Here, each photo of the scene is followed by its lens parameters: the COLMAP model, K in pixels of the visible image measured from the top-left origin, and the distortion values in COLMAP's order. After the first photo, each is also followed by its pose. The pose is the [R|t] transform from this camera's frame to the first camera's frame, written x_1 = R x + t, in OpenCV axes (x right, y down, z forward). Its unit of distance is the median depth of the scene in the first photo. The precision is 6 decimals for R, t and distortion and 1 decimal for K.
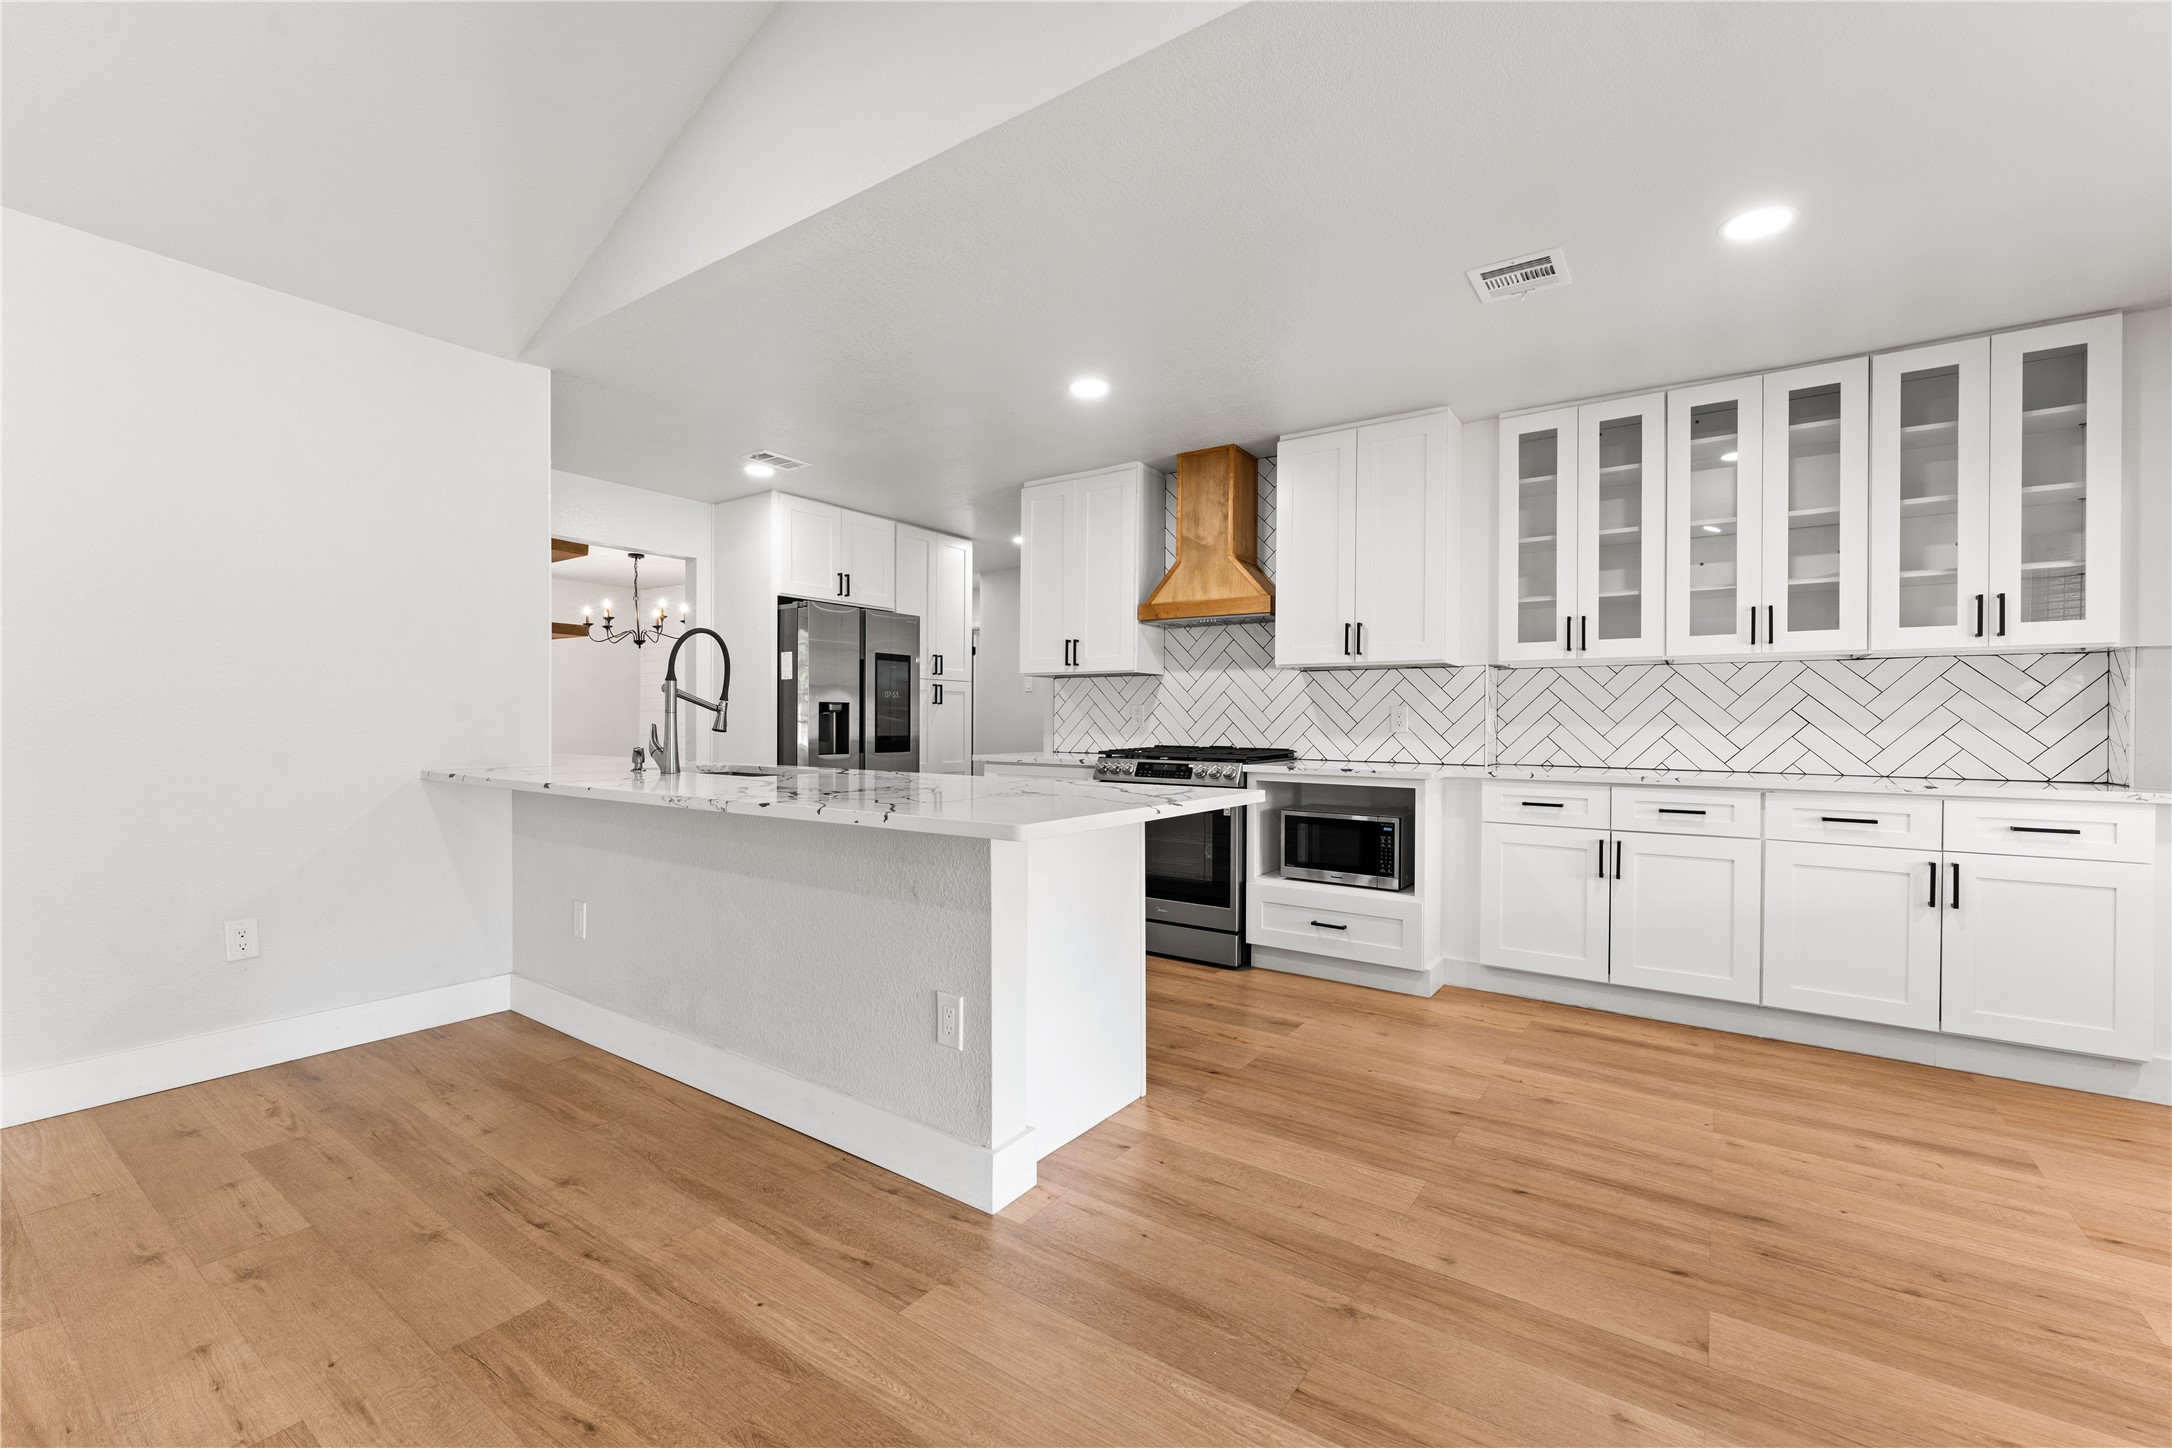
lens RADIAL K [[902.7, 0, 1090.5], [0, 902.7, 723.8], [0, 0, 1]] dist [-0.002496, 0.000143]
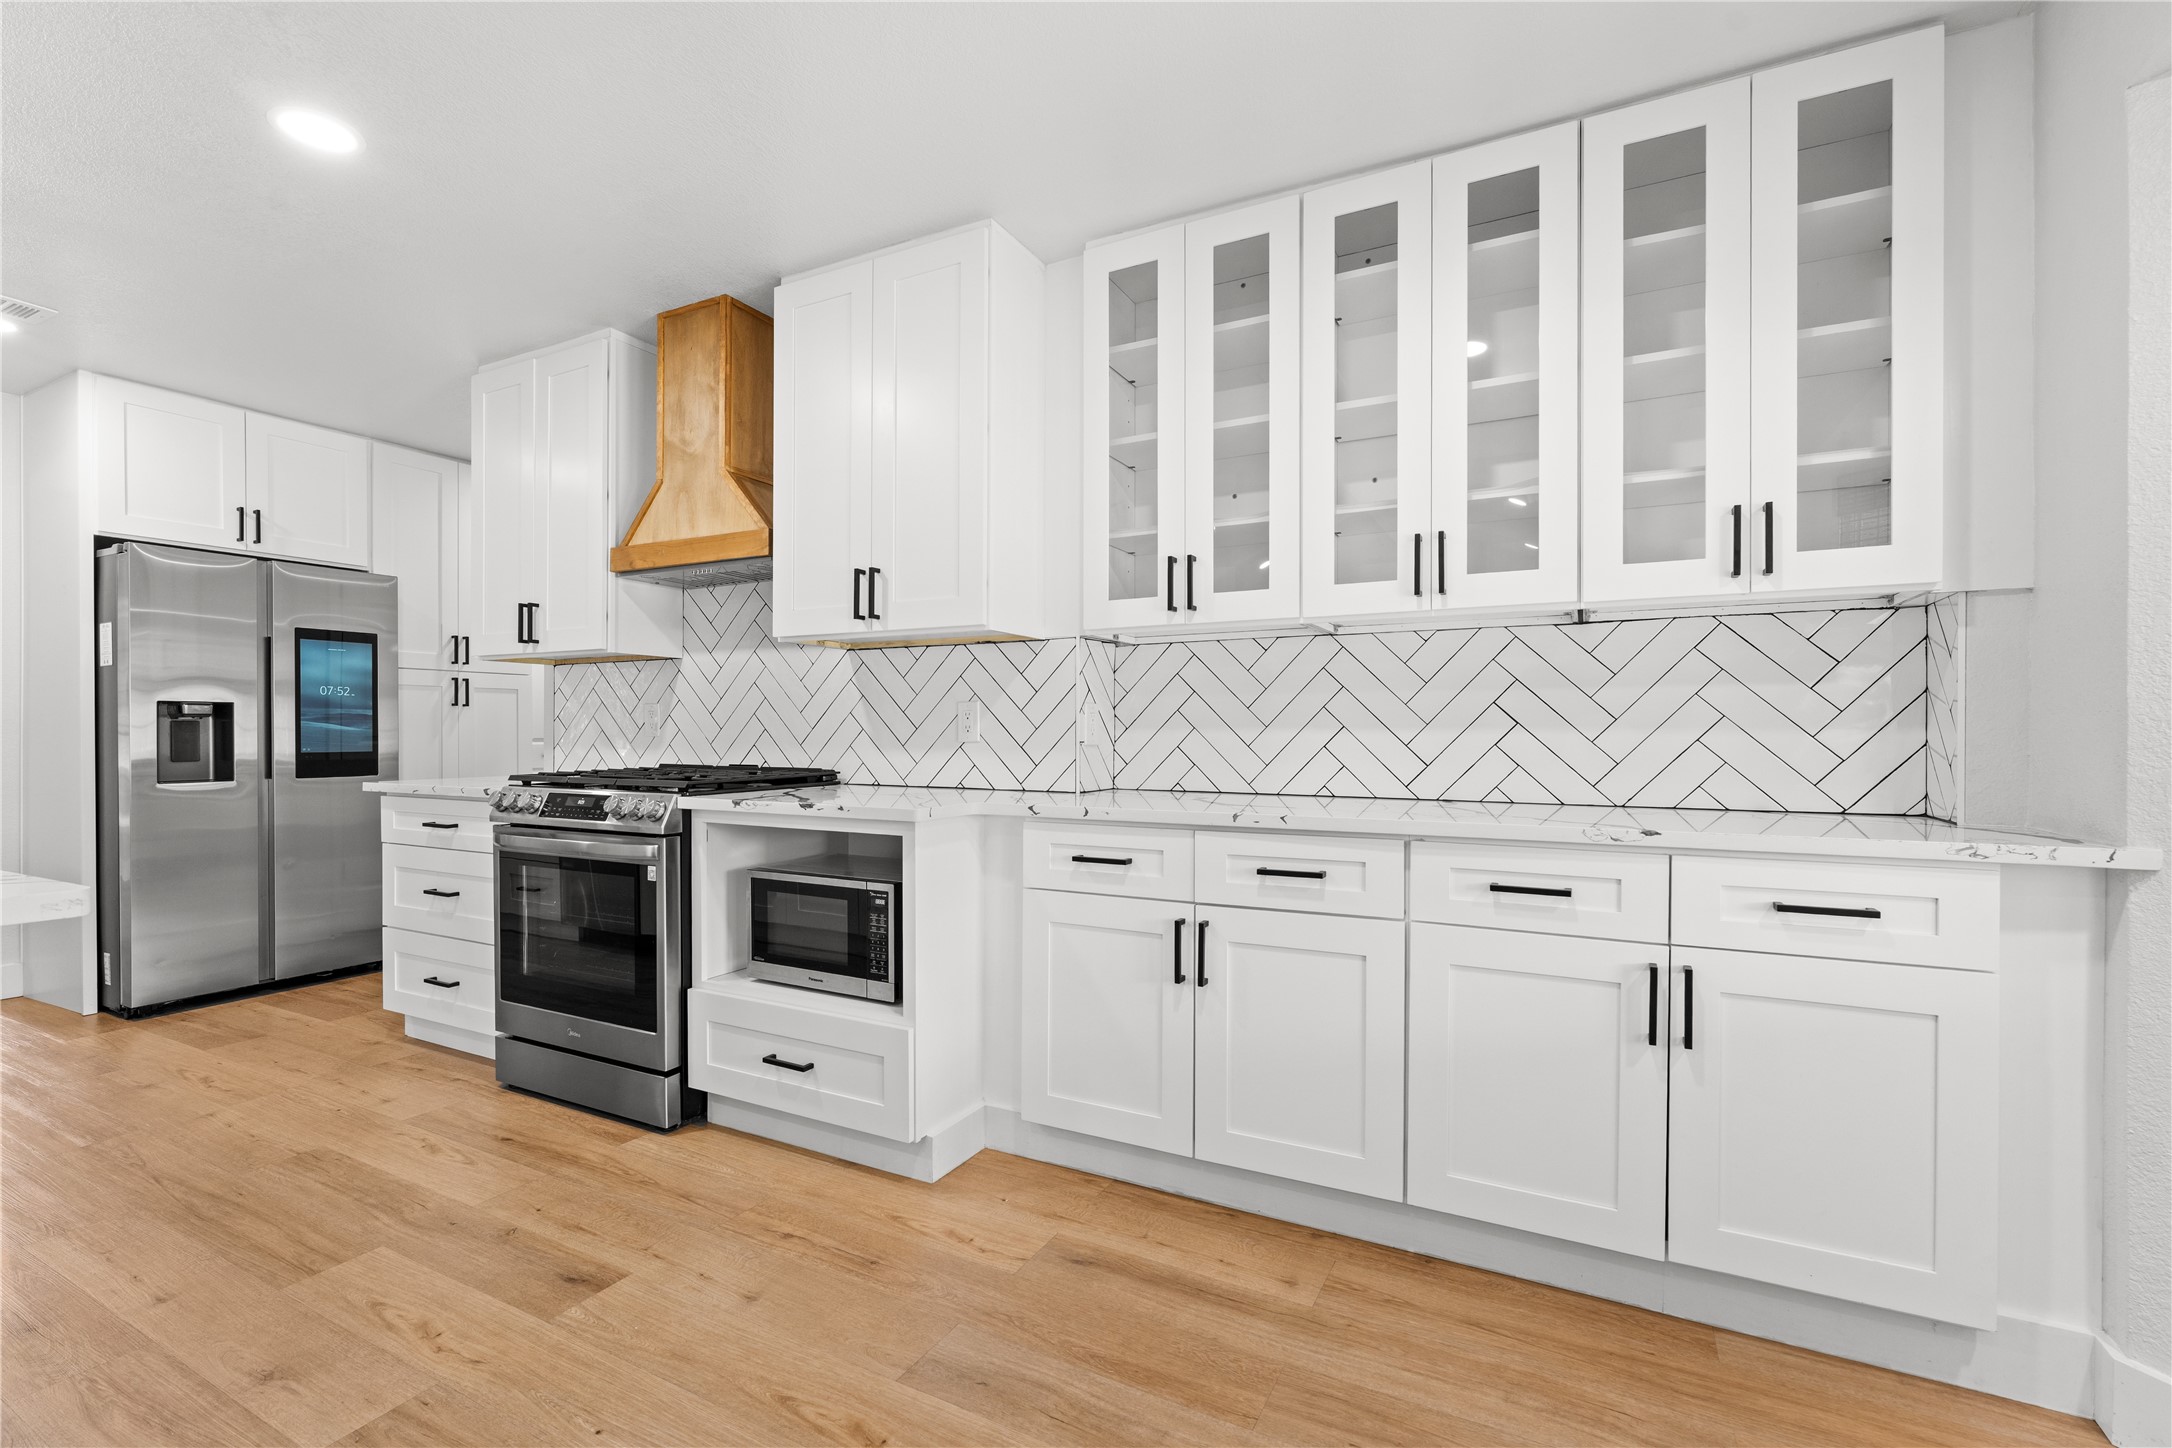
lens RADIAL K [[941.9, 0, 1107.5], [0, 941.9, 737.5], [0, 0, 1]] dist [-0.001177, -0.001142]
pose [[0.991626, -0.006681, 0.128969, 0.410545], [0.006149, 0.999971, 0.004524, 0.004345], [-0.128995, -0.003693, 0.991638, 0.361873]]
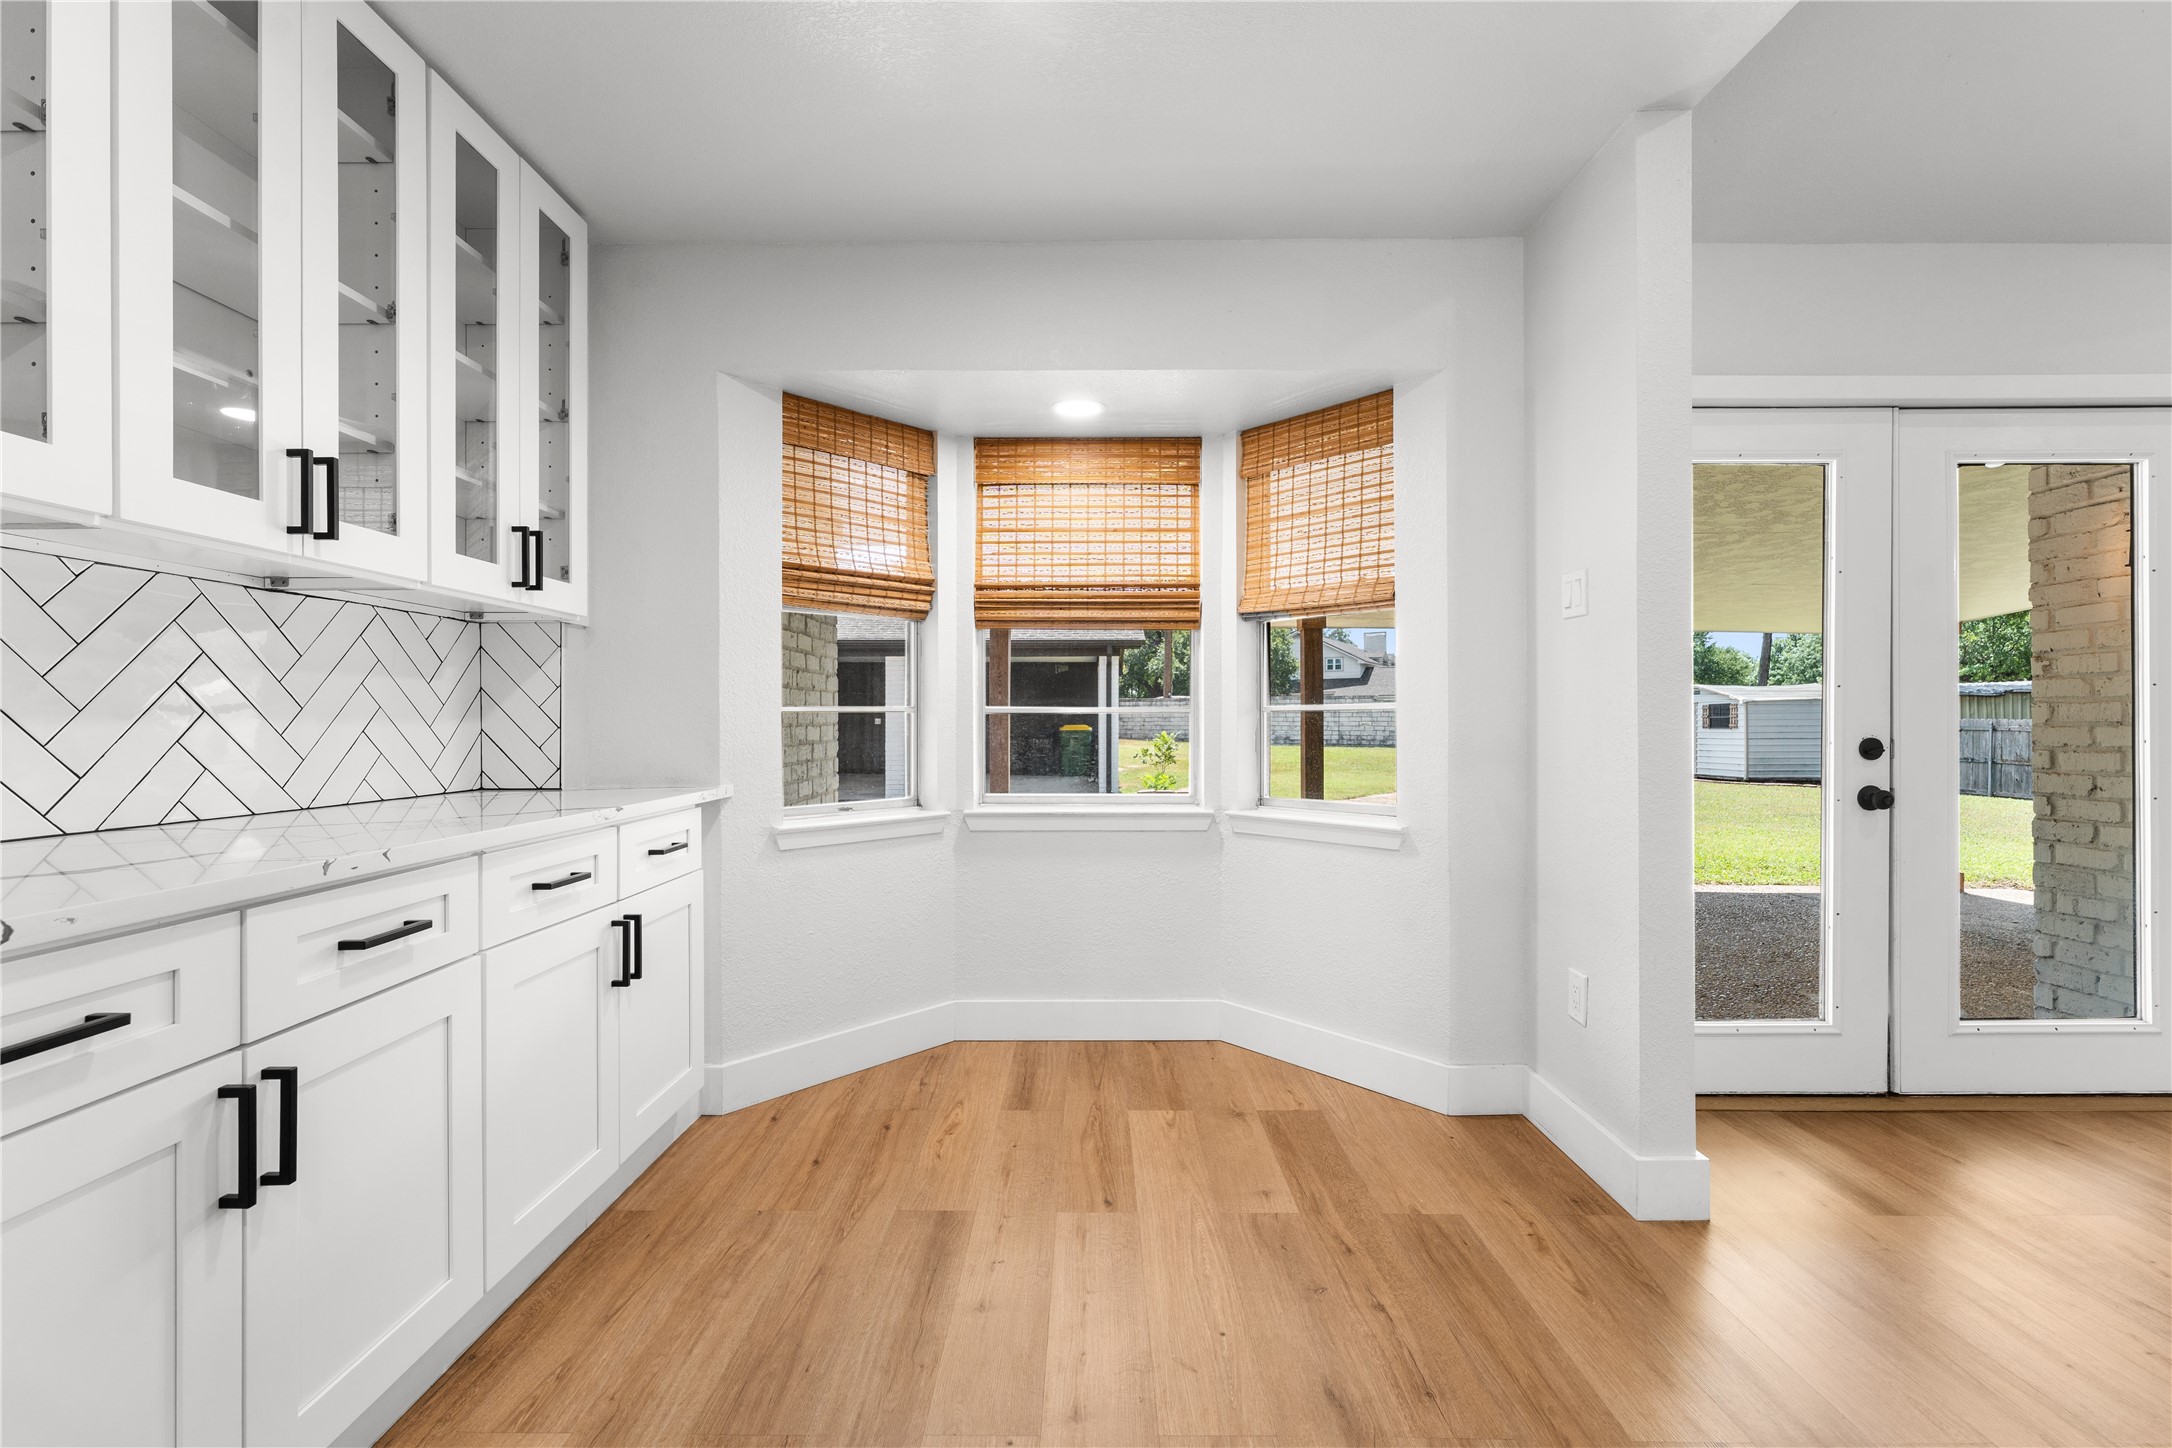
lens RADIAL K [[941.9, 0, 1084.7], [0, 941.9, 719.2], [0, 0, 1]] dist [-0.001177, -0.001142]
pose [[-0.565541, -0.004212, 0.824709, 0.126395], [-0.003533, 0.999990, 0.002684, 0.000173], [-0.824713, -0.001396, -0.565550, 0.879026]]
